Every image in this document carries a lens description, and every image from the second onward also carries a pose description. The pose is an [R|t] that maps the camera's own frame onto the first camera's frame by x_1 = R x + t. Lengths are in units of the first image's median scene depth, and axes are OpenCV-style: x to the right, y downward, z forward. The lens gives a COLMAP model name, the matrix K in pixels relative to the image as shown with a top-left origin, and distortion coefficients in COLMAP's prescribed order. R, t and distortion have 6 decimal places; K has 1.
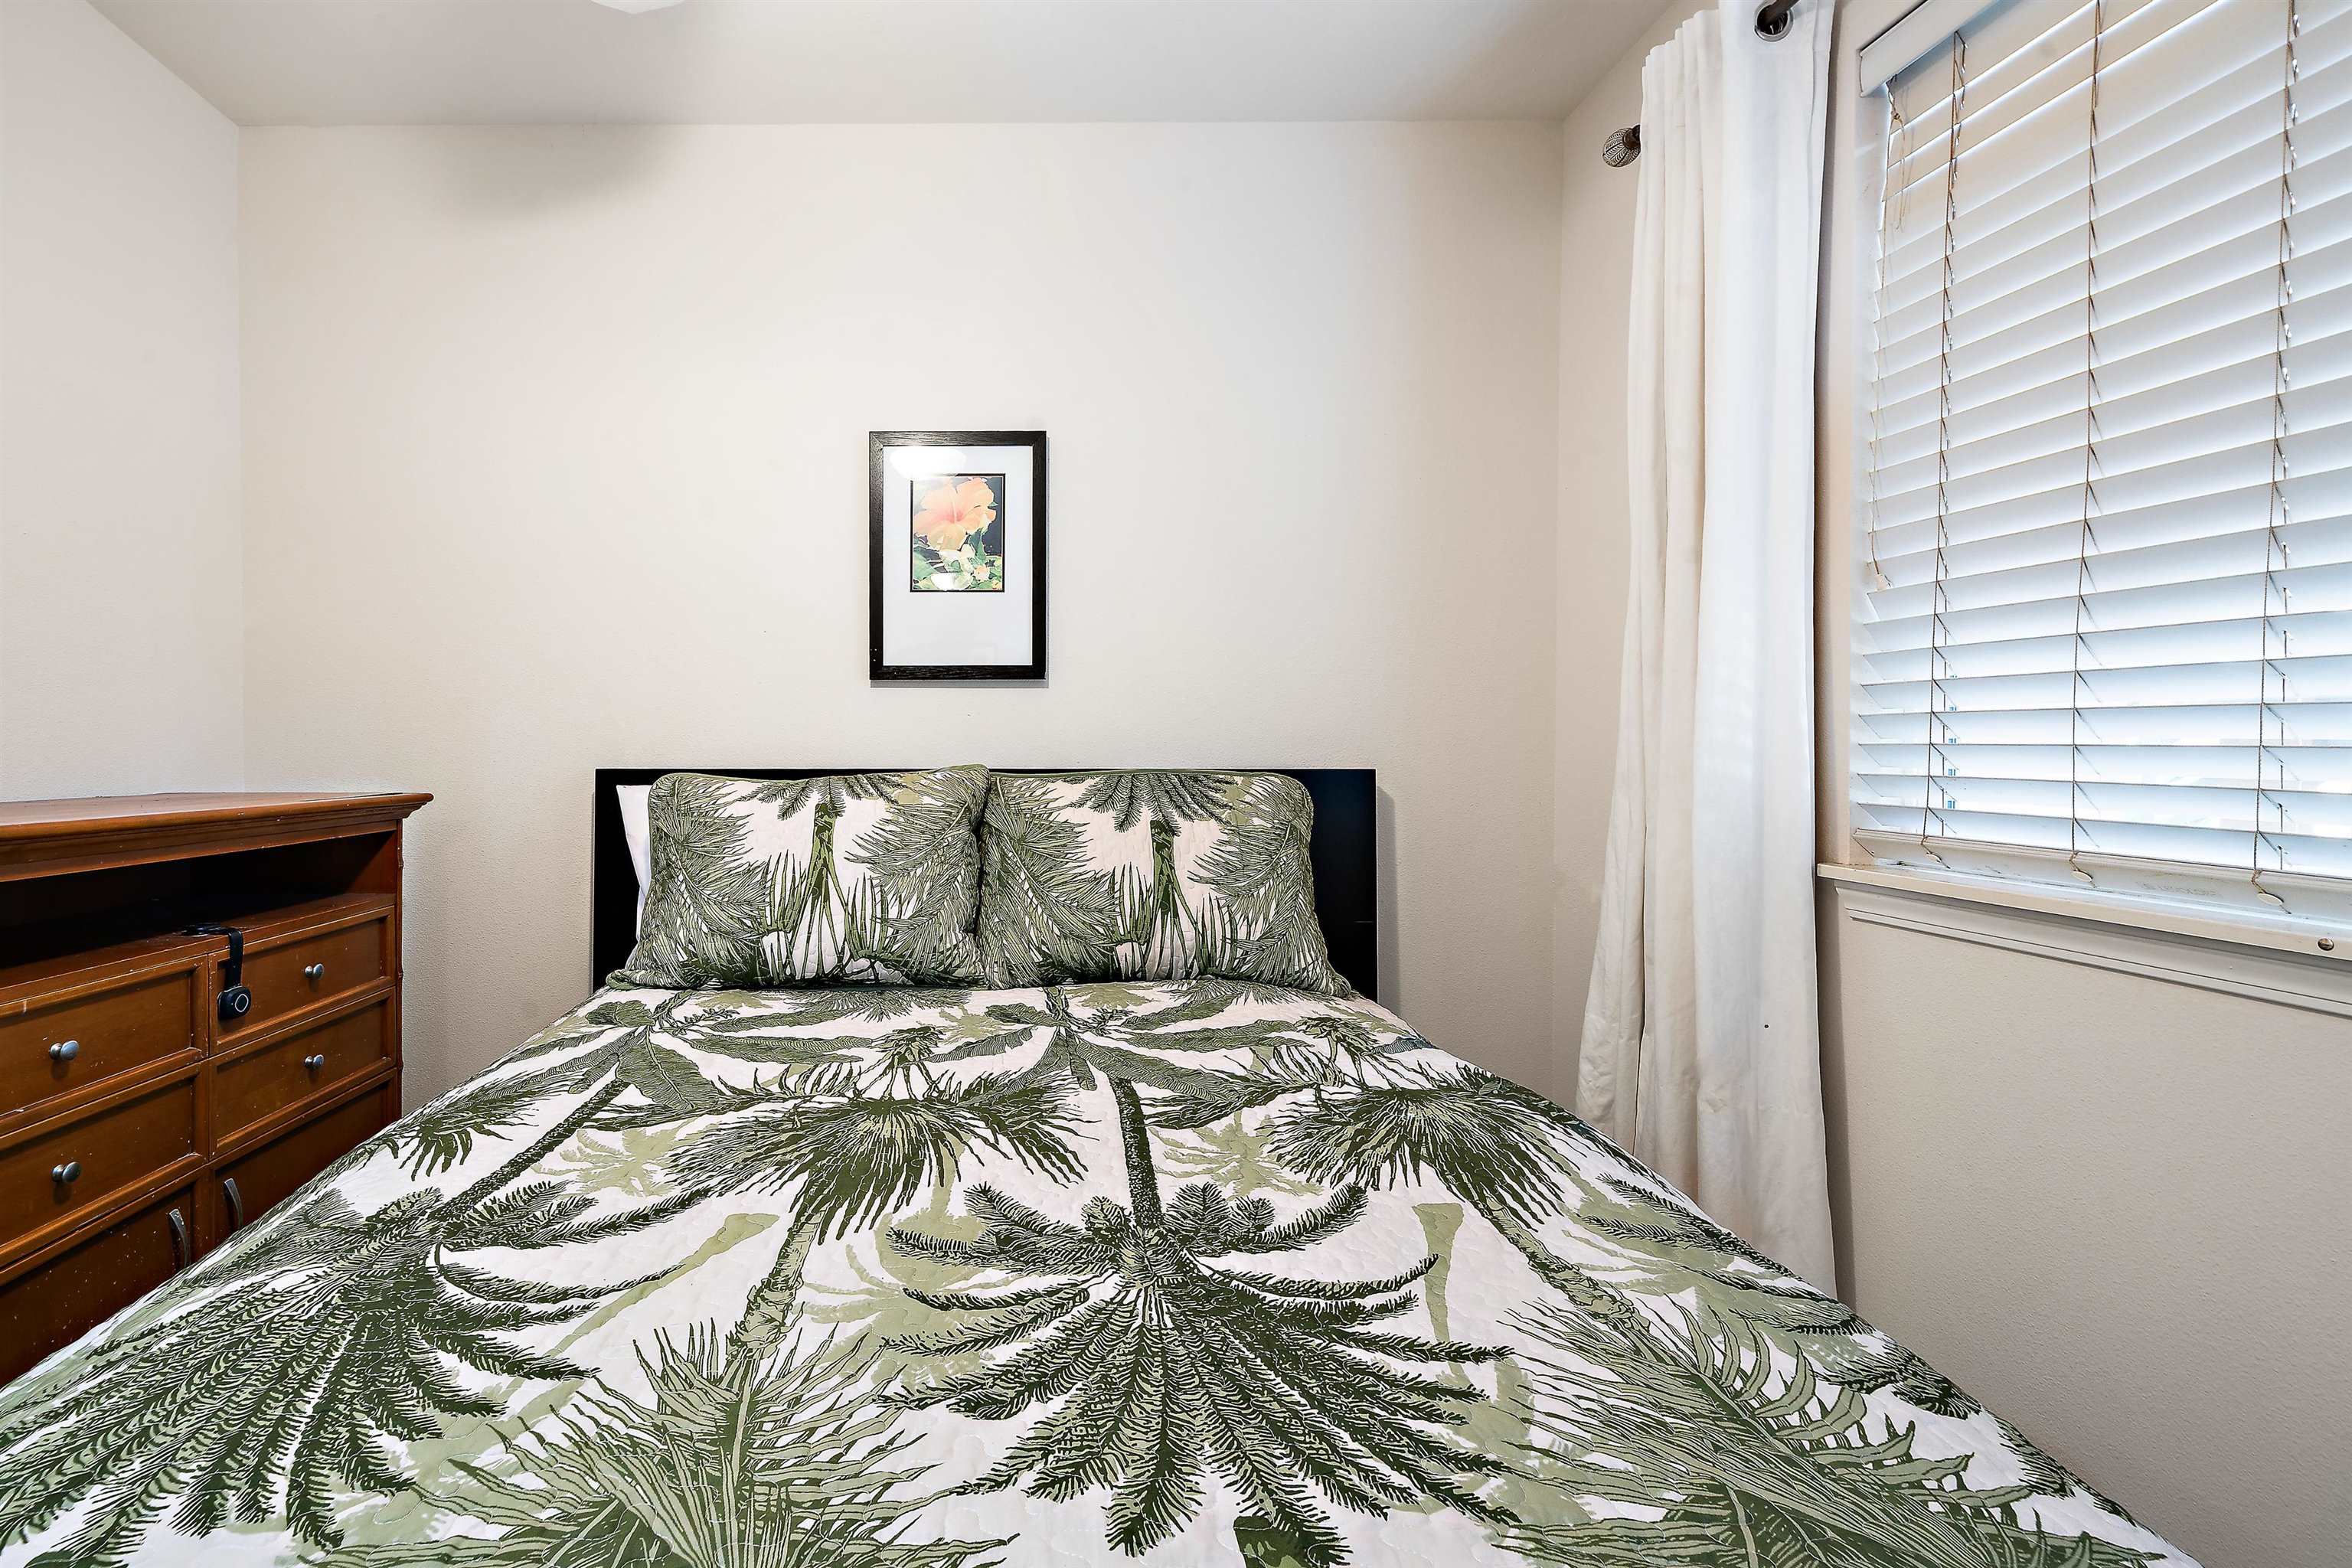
lens RADIAL K [[1014.2, 0, 1171.0], [0, 1014.2, 777.7], [0, 0, 1]] dist [-0.000602, -0.000344]
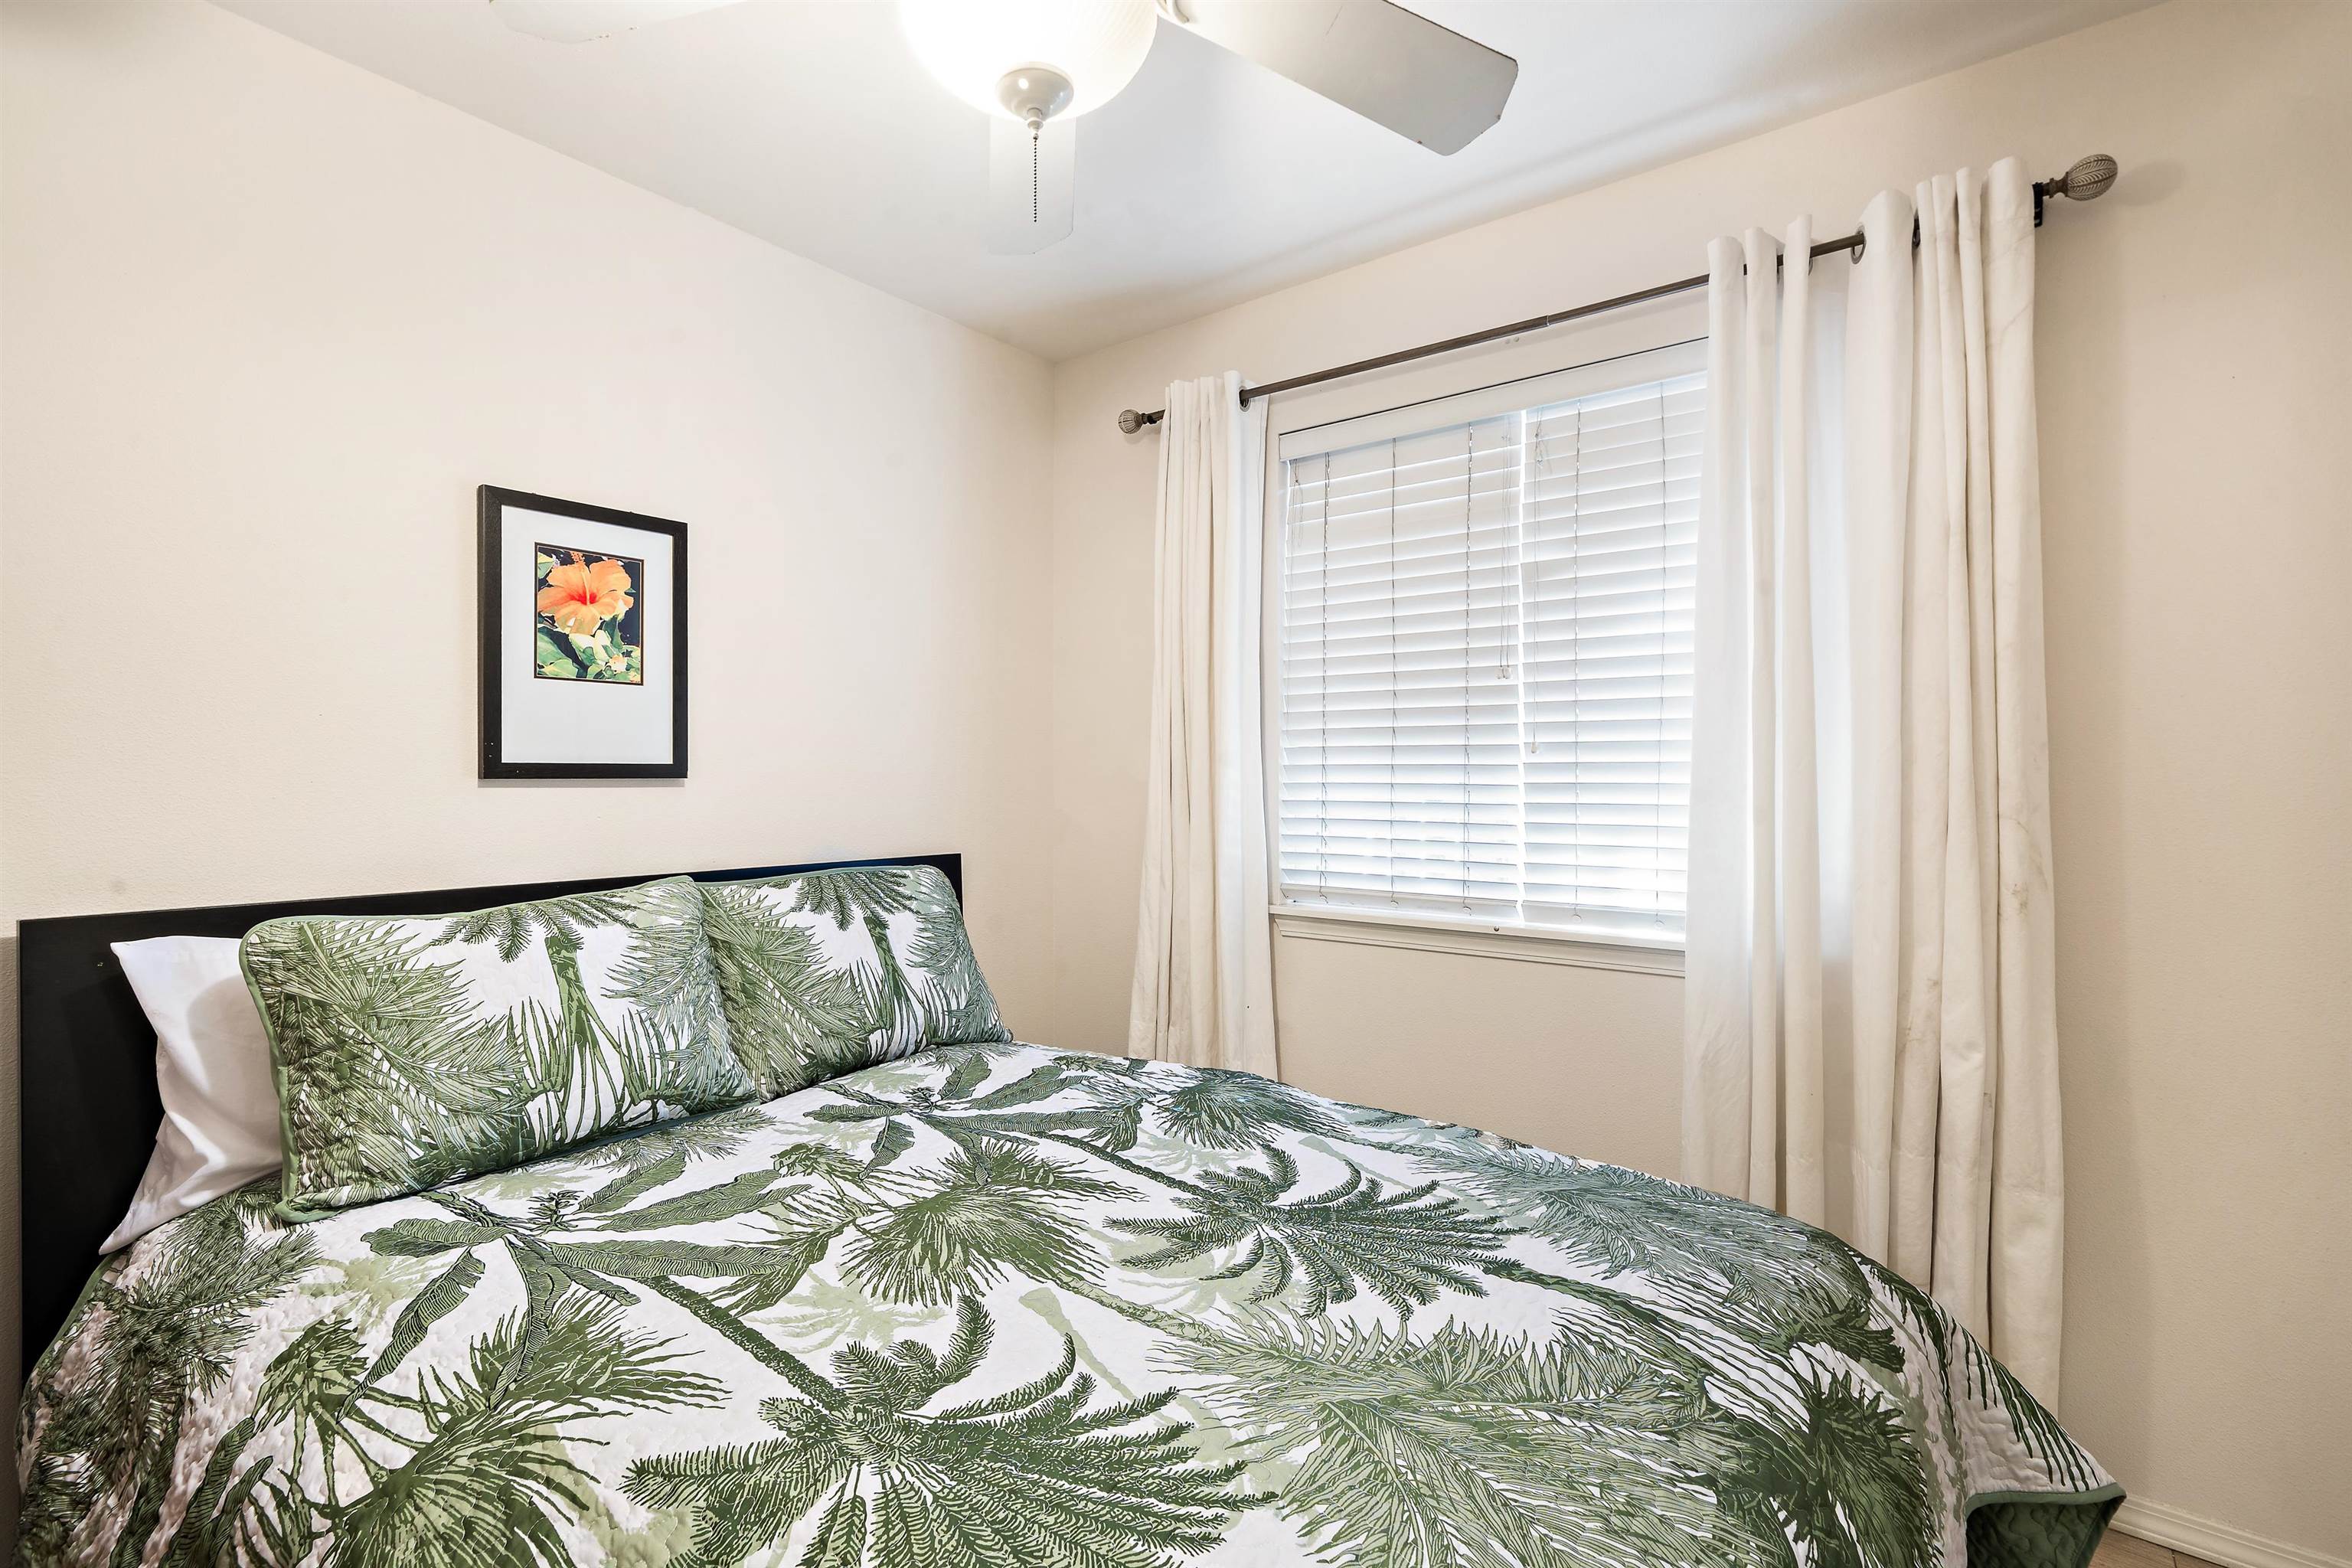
lens RADIAL K [[996.3, 0, 1151.1], [0, 996.3, 787.2], [0, 0, 1]] dist [0.001659, -0.000861]
pose [[0.653461, -0.003232, 0.756954, -0.751765], [0.011968, 0.999910, -0.006063, -0.105270], [-0.756866, 0.013021, 0.653441, 0.058138]]
